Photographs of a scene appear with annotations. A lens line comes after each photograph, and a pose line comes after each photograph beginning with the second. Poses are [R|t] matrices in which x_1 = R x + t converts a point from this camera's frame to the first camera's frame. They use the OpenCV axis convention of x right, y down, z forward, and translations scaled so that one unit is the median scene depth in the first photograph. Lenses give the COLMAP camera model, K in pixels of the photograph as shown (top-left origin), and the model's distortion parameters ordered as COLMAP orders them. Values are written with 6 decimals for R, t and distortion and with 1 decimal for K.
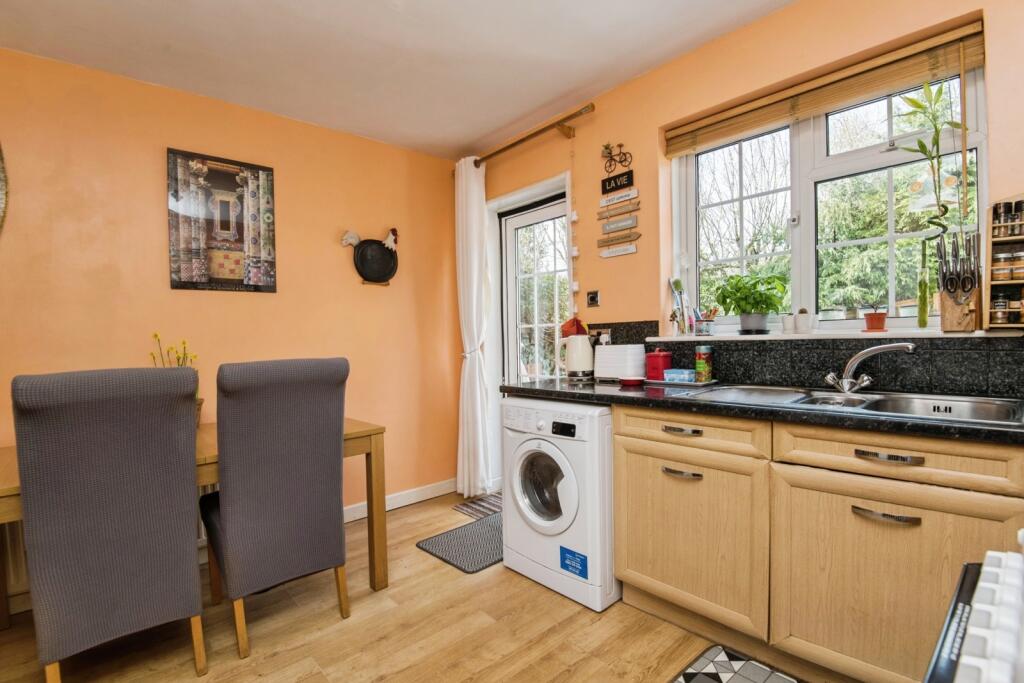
lens RADIAL K [[480.9, 0, 512.5], [0, 480.9, 319.9], [0, 0, 1]] dist [-0.000619, -0.019359]
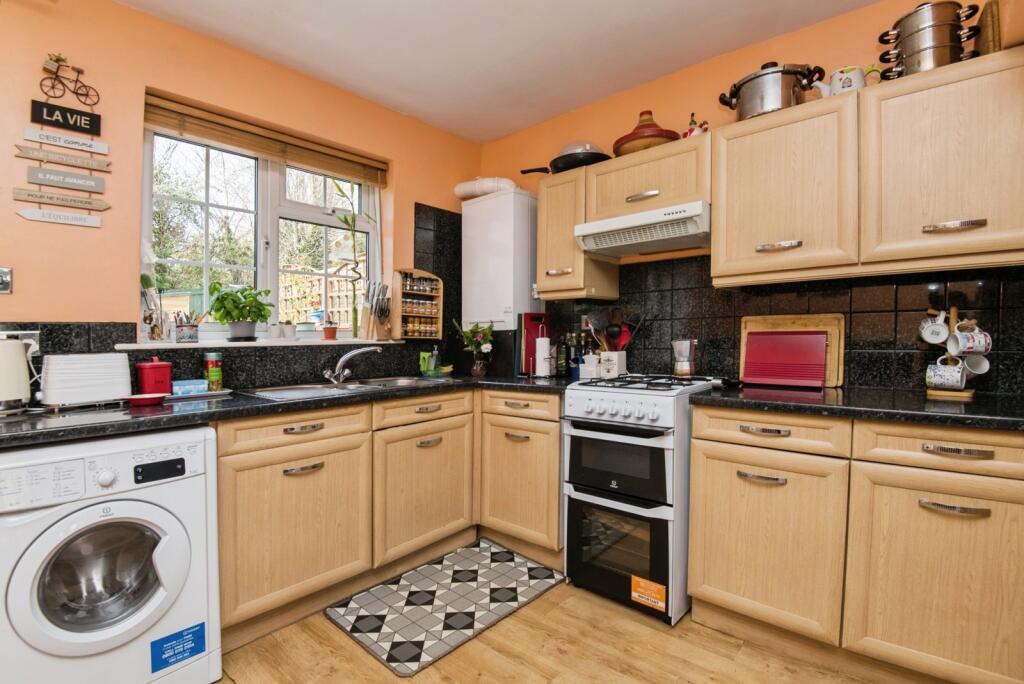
lens RADIAL K [[480.9, 0, 512.5], [0, 480.9, 320.4], [0, 0, 1]] dist [-0.000619, -0.019359]
pose [[-0.117493, 0.061938, 0.991140, -0.628511], [-0.016128, 0.997802, -0.064266, 0.043282], [-0.992943, -0.023536, -0.116236, 0.549538]]
